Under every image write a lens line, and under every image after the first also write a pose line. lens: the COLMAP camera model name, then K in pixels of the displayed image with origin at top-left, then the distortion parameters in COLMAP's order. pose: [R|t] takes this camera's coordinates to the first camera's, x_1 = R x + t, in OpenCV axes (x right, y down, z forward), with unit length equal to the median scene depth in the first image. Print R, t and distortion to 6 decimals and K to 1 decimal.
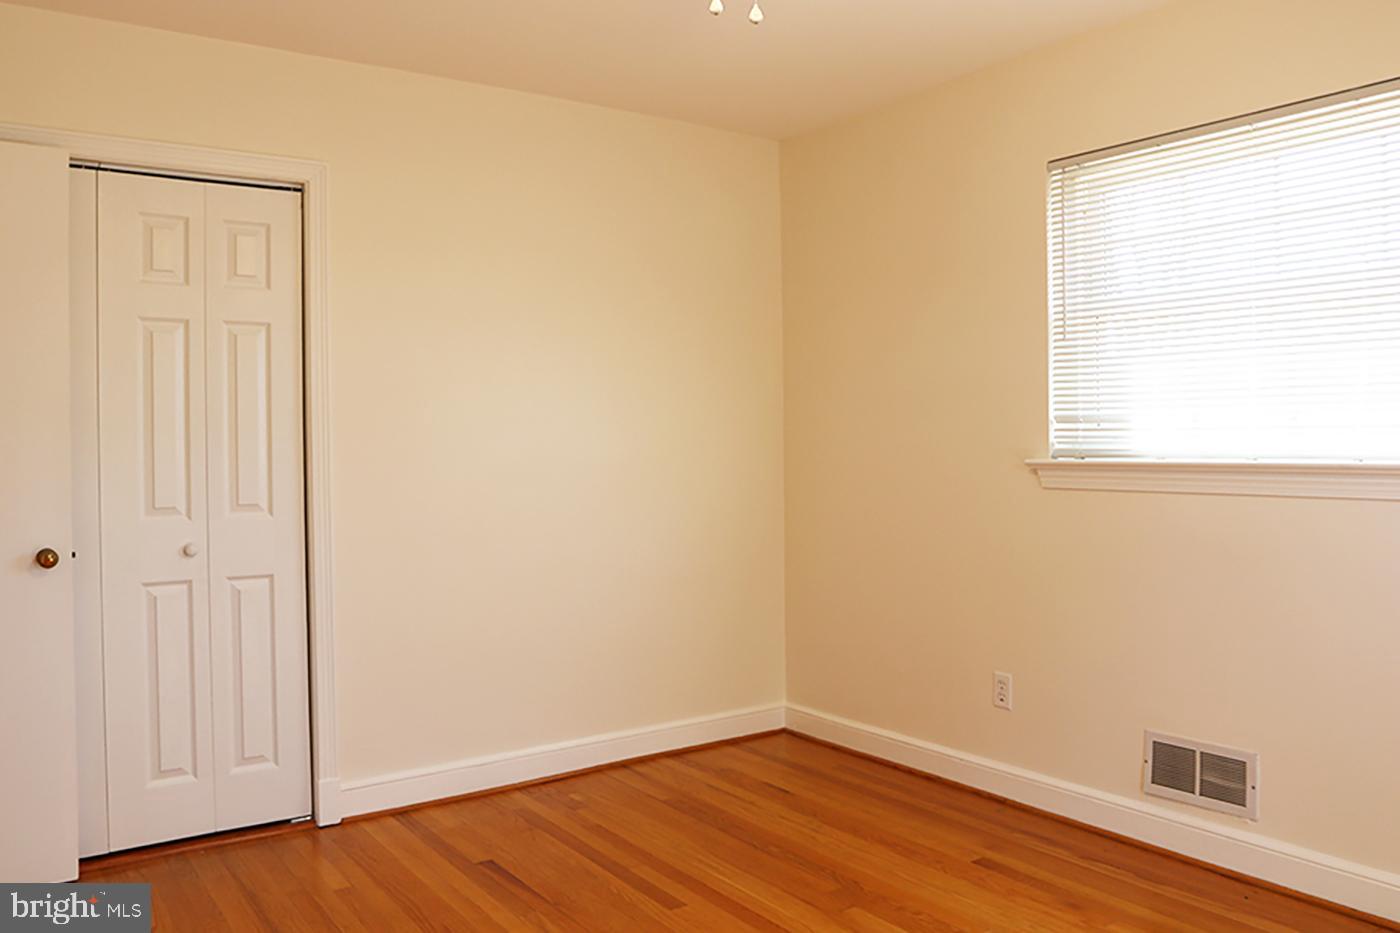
lens RADIAL K [[1107.3, 0, 683.7], [0, 1107.3, 450.7], [0, 0, 1]] dist [-0.074993, 0.047362]
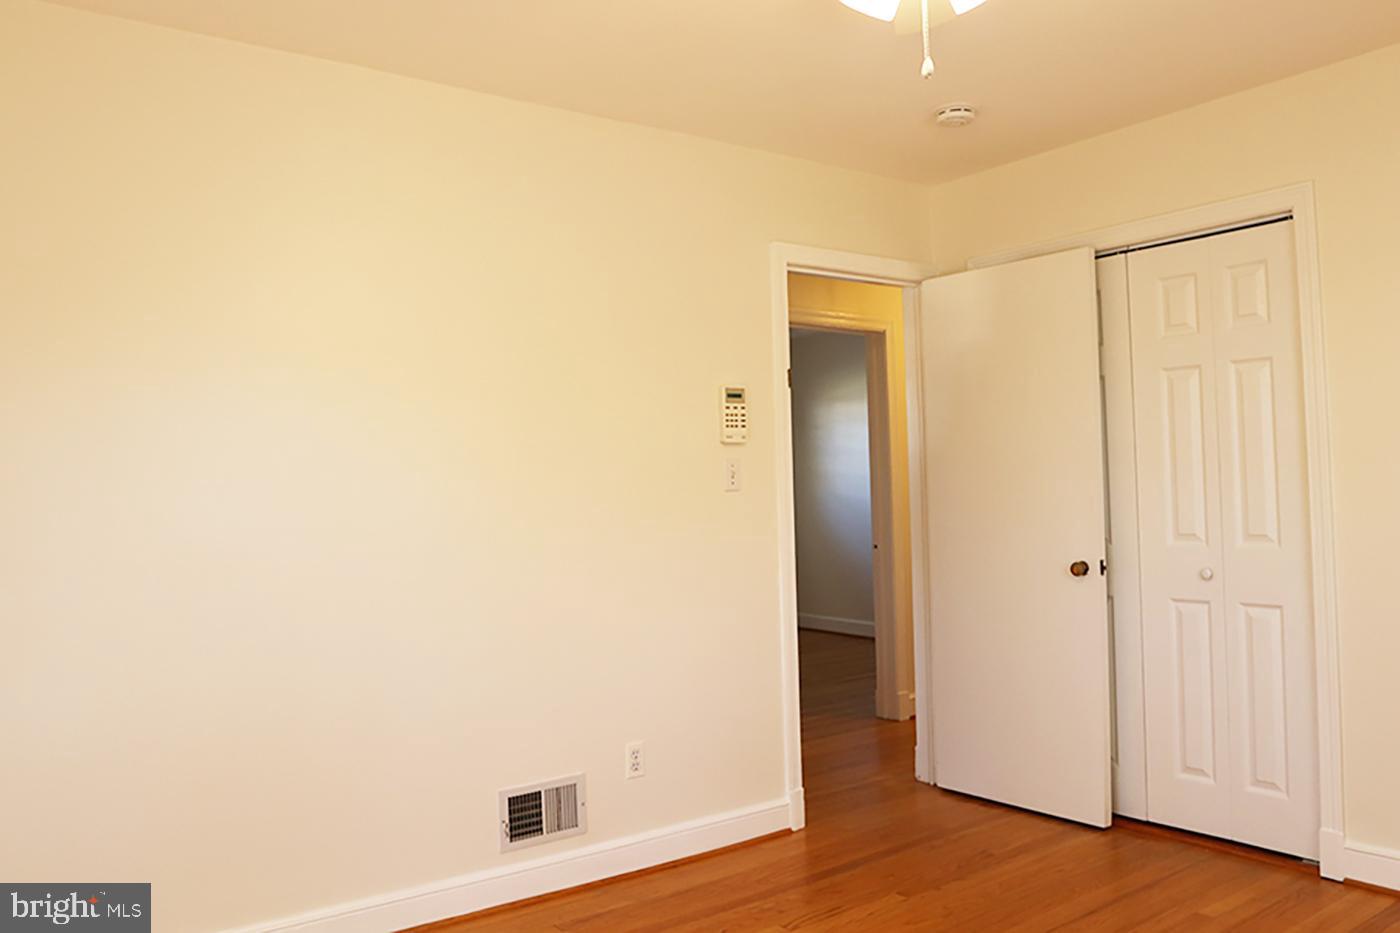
lens RADIAL K [[1107.3, 0, 683.7], [0, 1107.3, 450.7], [0, 0, 1]] dist [-0.074993, 0.047362]
pose [[0.023817, -0.024903, -0.999406, 0.649144], [0.021277, 0.999476, -0.024398, -0.017357], [0.999490, -0.020684, 0.024334, 0.458233]]
